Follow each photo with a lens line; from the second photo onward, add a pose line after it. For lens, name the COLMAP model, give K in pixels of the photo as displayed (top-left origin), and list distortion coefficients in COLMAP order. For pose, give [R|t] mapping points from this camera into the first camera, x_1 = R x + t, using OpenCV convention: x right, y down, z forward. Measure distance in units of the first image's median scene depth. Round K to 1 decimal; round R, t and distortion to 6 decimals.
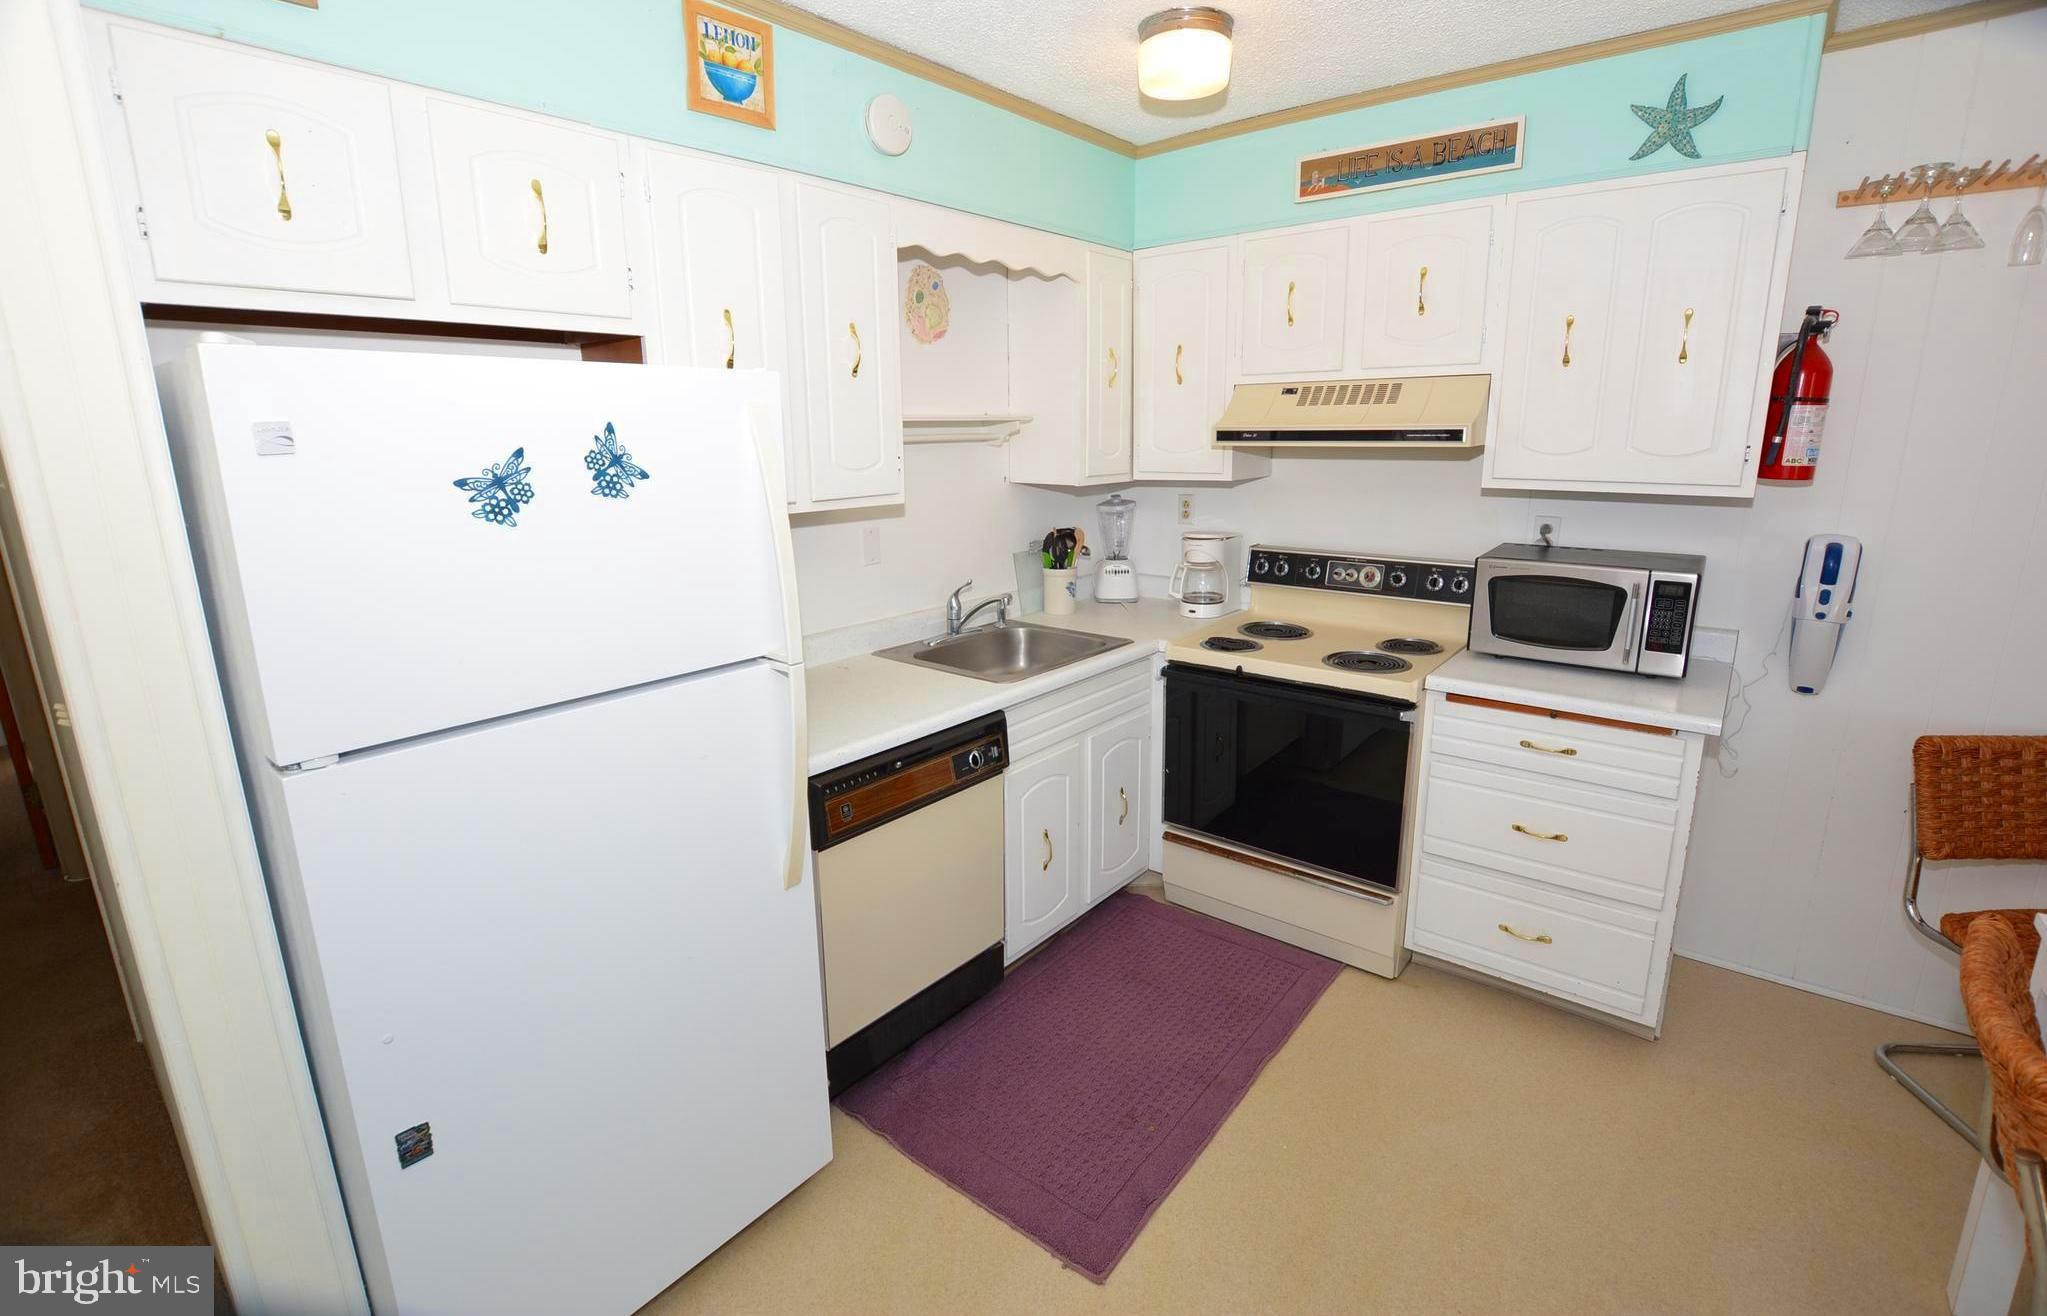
lens RADIAL K [[918.1, 0, 1034.5], [0, 918.1, 634.6], [0, 0, 1]] dist [-0.027791, 0.000716]
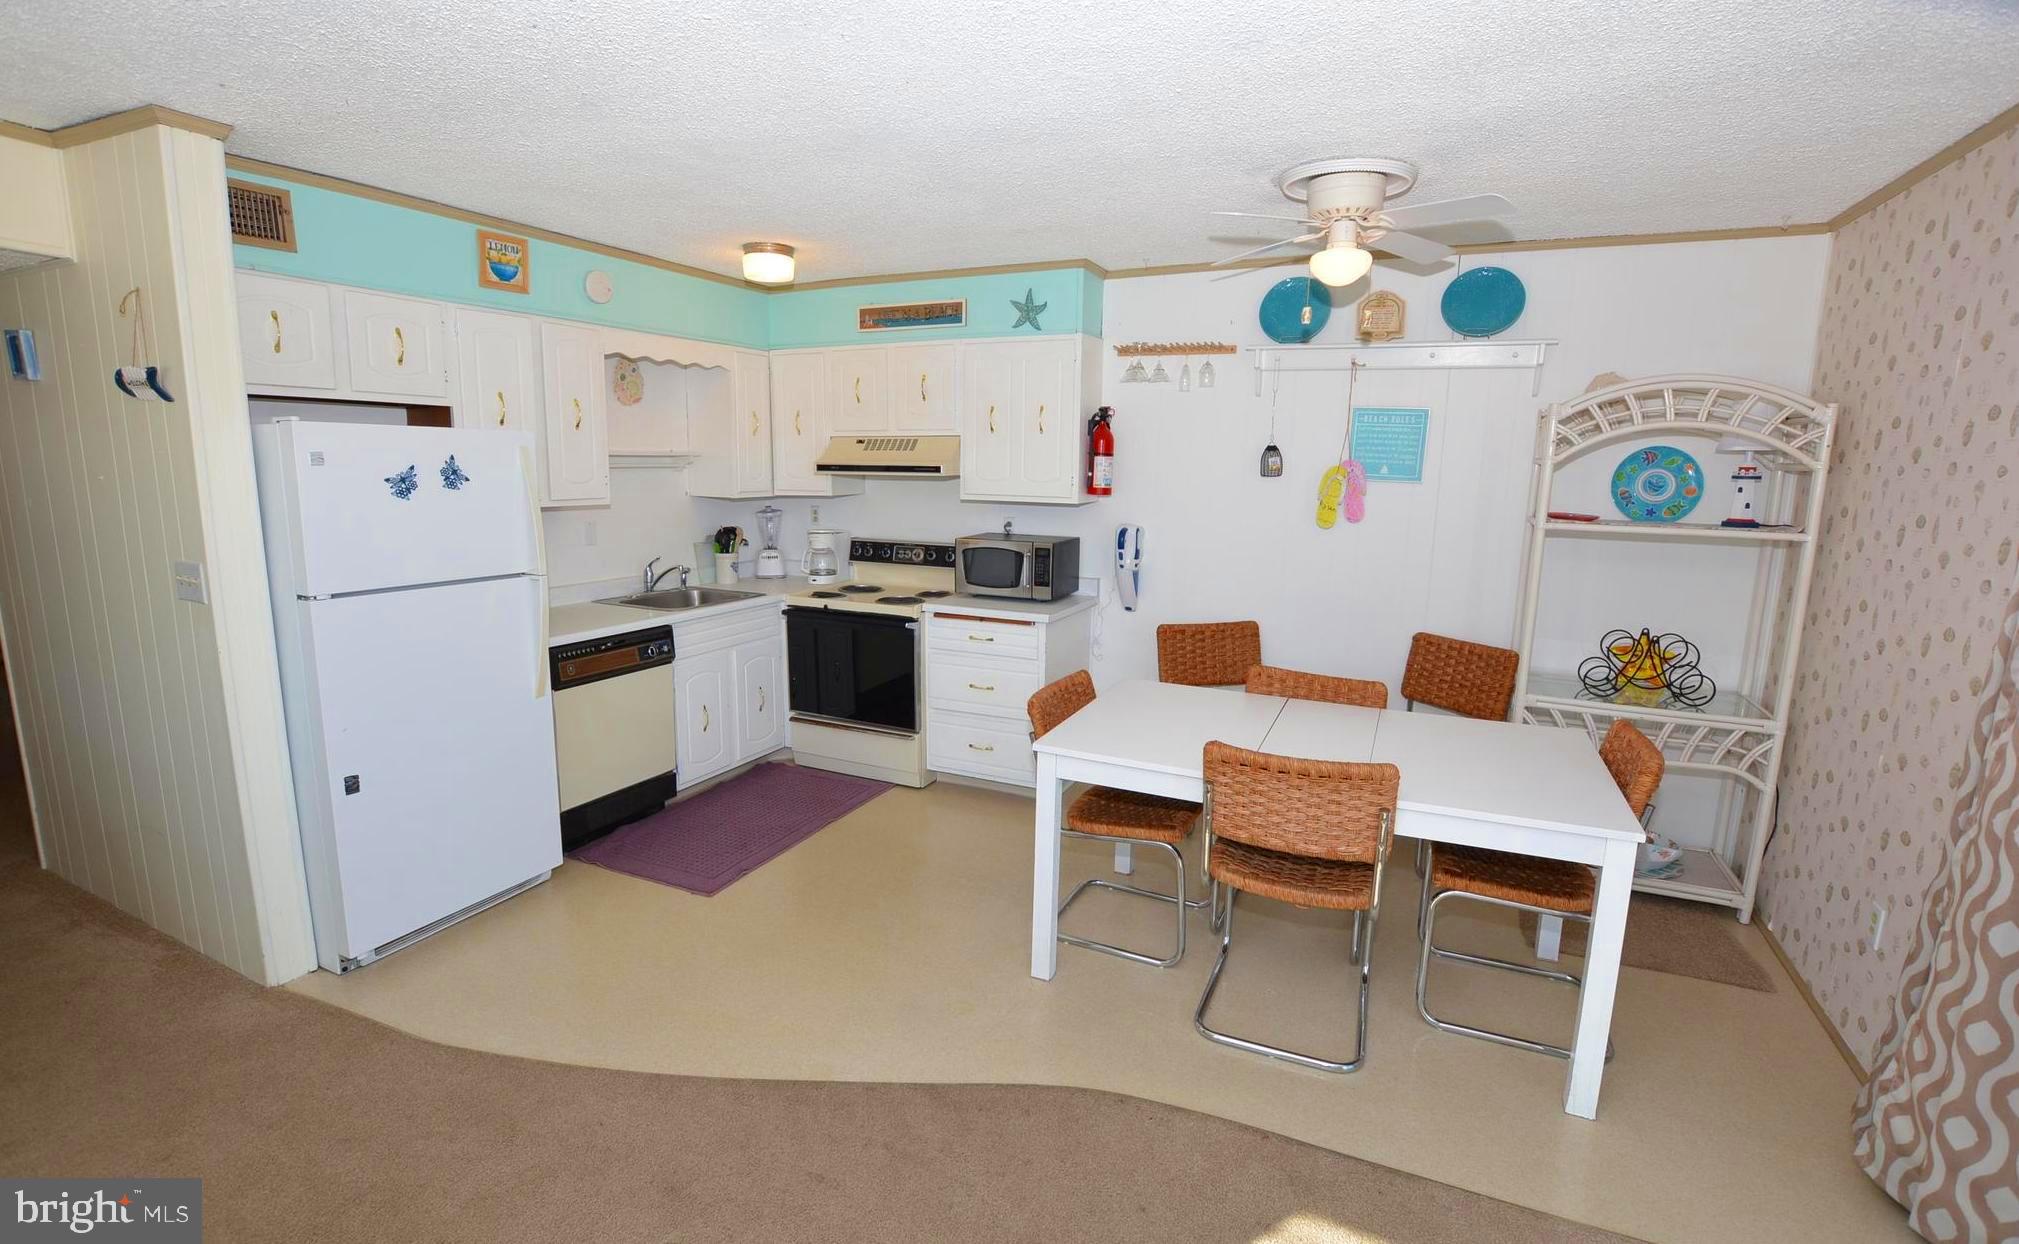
lens RADIAL K [[914.2, 0, 996.9], [0, 914.2, 611.4], [0, 0, 1]] dist [-0.018388, 0.000251]
pose [[0.974662, -0.012369, 0.223340, 0.179117], [0.025303, 0.998158, -0.055145, 0.168387], [-0.222246, 0.059399, 0.973180, -0.790833]]
